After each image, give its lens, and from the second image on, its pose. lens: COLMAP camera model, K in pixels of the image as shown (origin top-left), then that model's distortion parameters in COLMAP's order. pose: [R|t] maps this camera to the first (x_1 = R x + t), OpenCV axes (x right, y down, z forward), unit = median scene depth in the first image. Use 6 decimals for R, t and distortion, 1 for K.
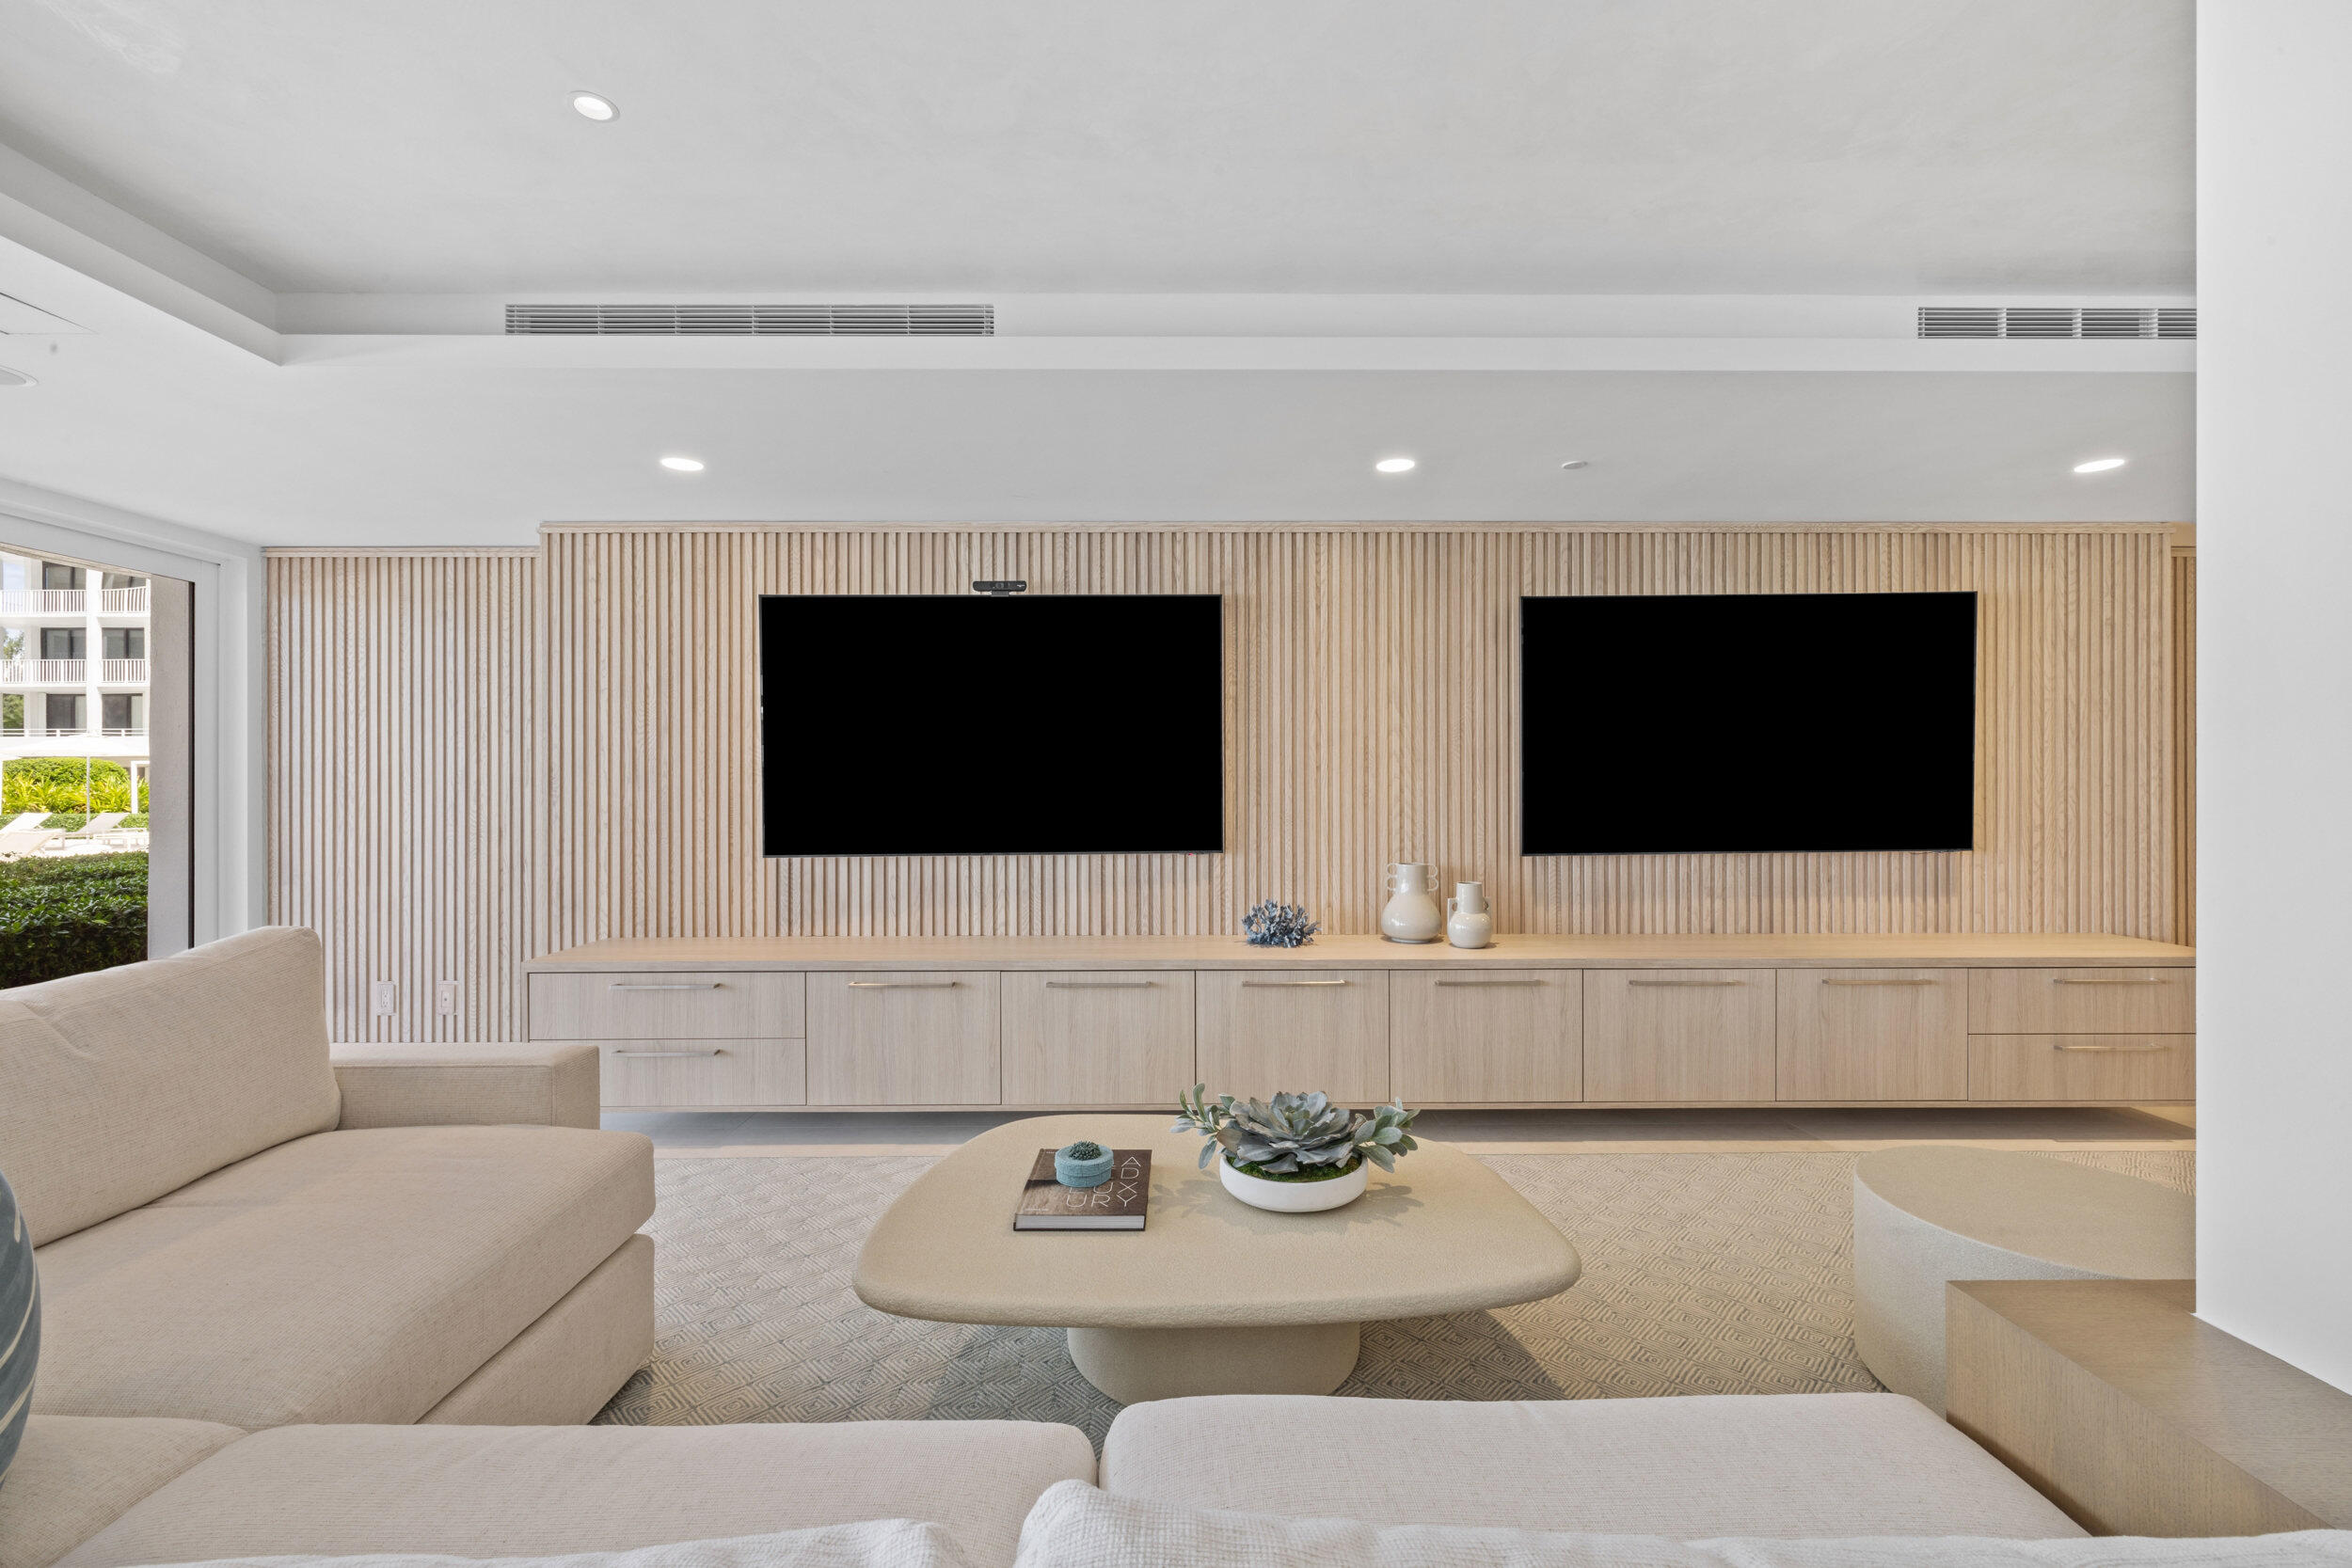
lens RADIAL K [[1009.1, 0, 1176.0], [0, 1009.1, 784.0], [0, 0, 1]] dist [-0.000516, -0.000048]
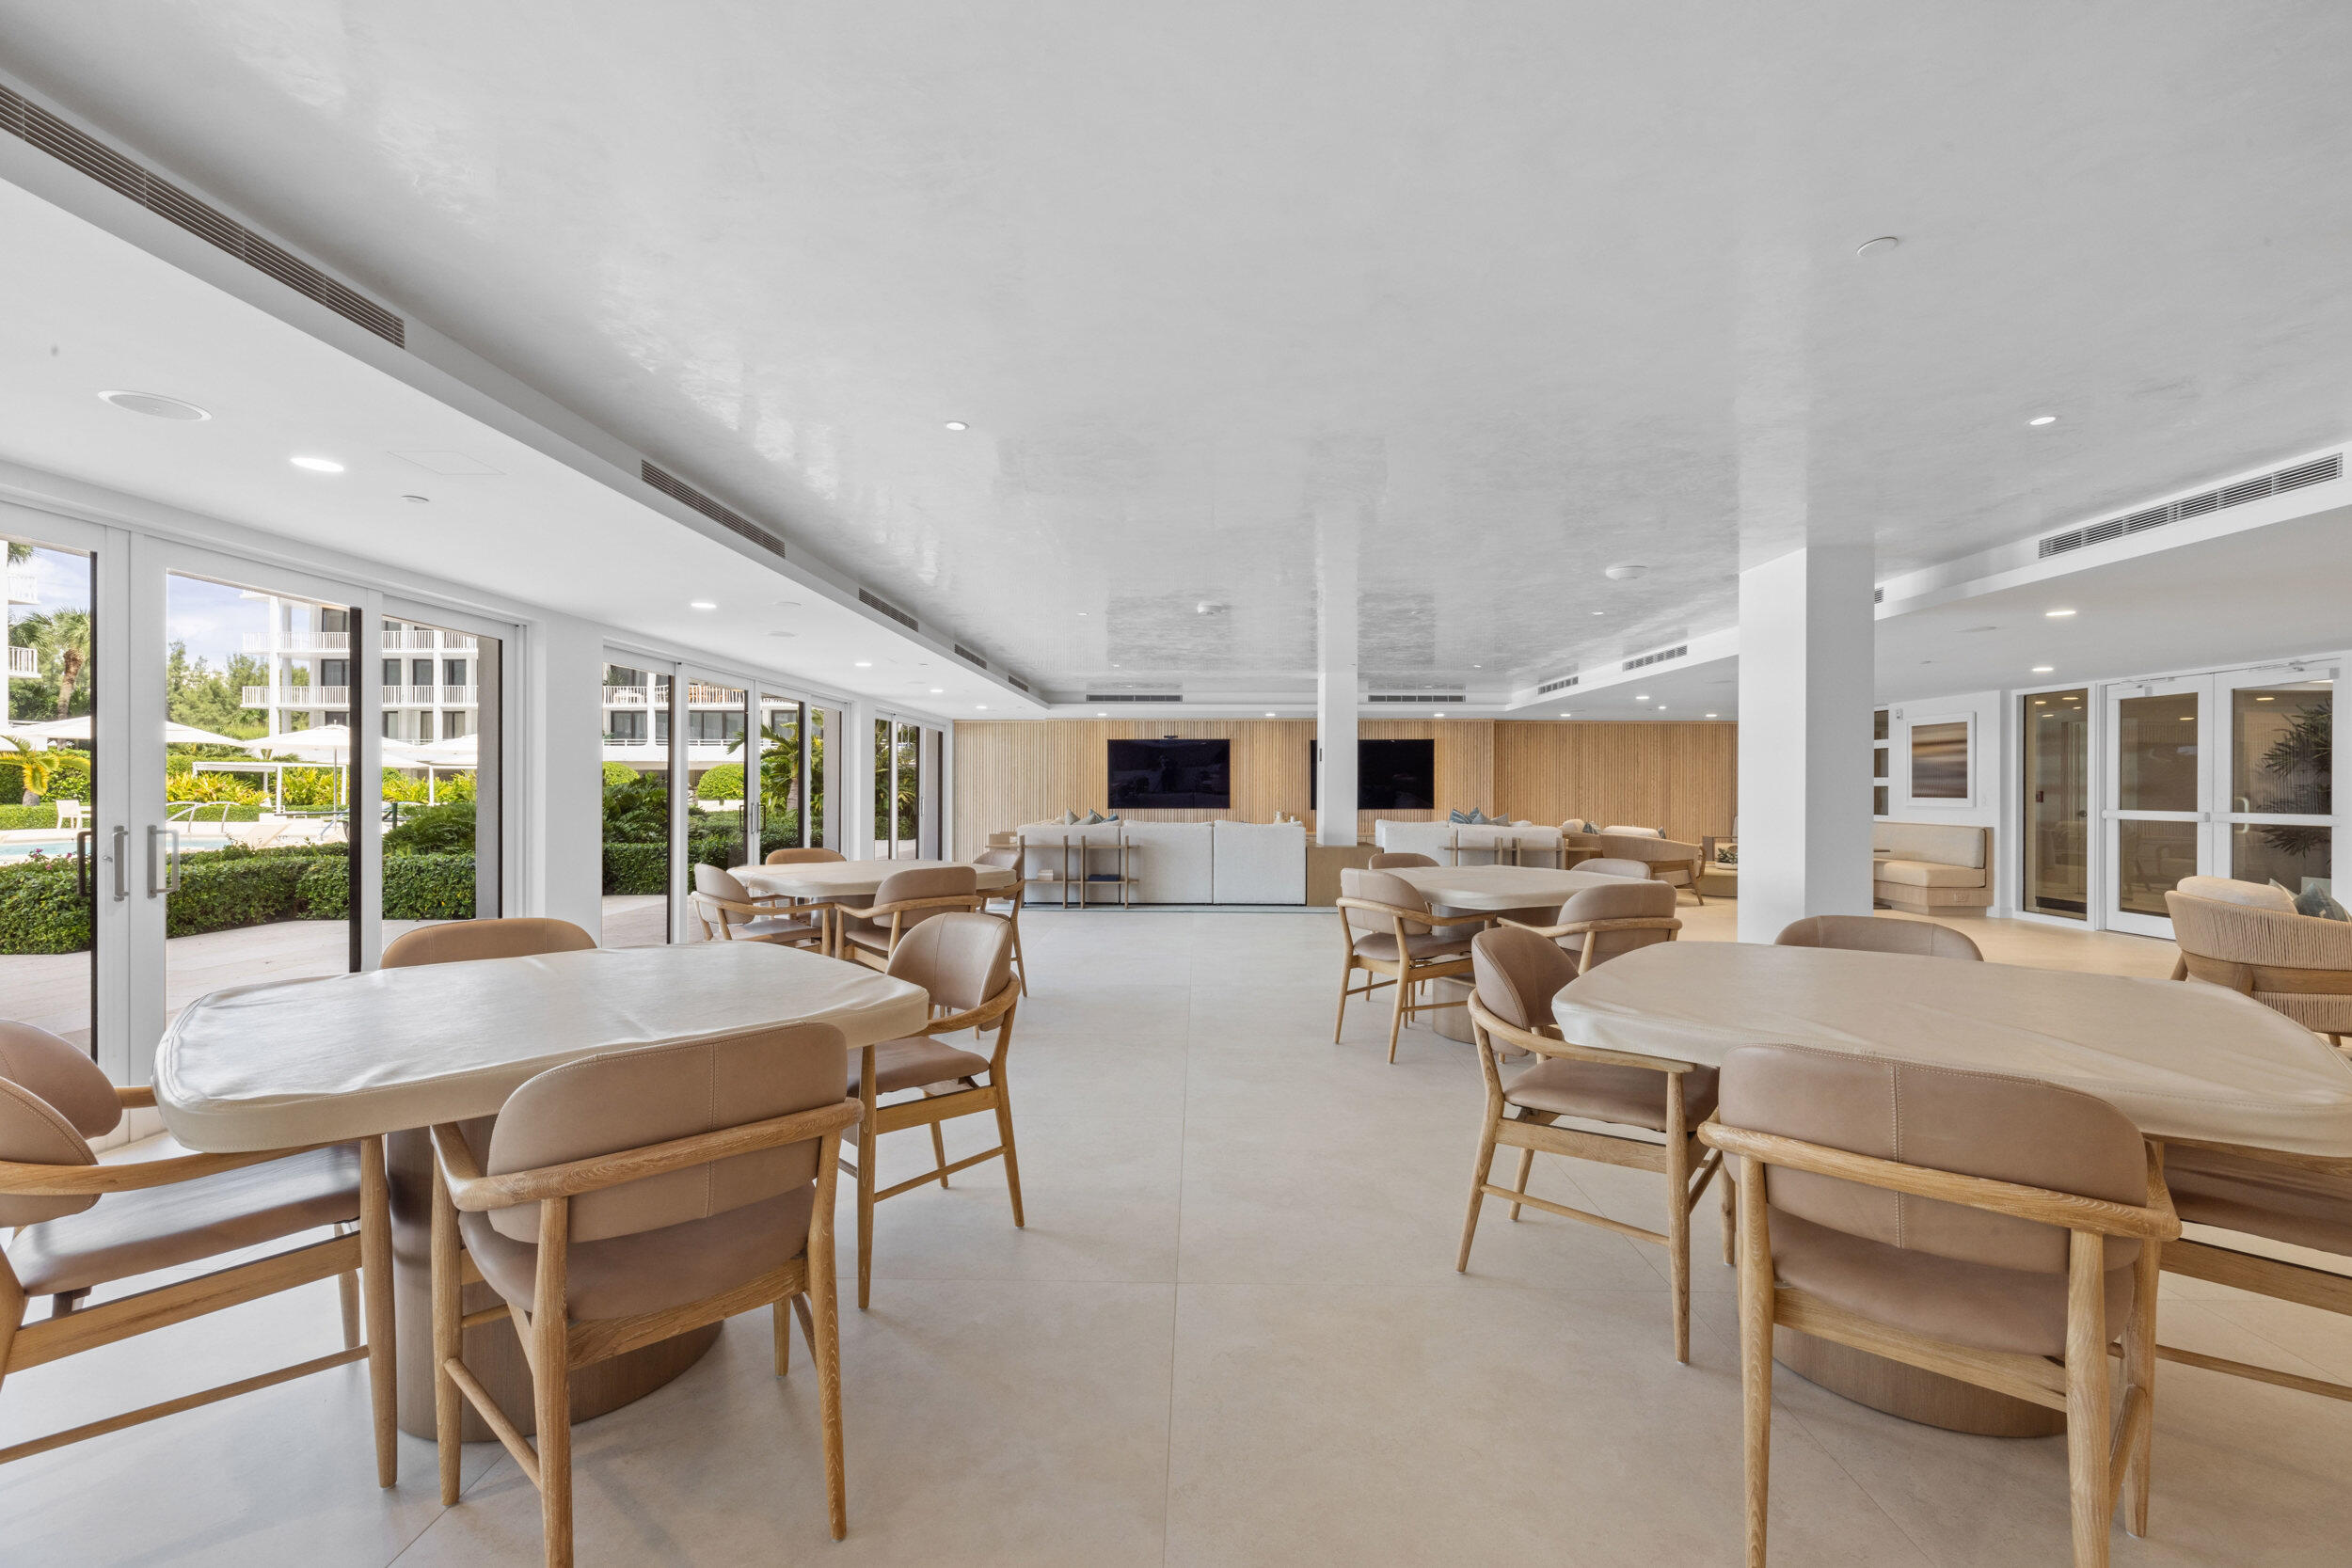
lens RADIAL K [[1009.1, 0, 1176.0], [0, 1009.1, 784.0], [0, 0, 1]] dist [-0.000516, -0.000048]
pose [[0.999579, 0.003193, -0.028822, -0.044019], [-0.002788, 0.999897, 0.014085, -0.071855], [0.028864, -0.013999, 0.999485, -2.658916]]
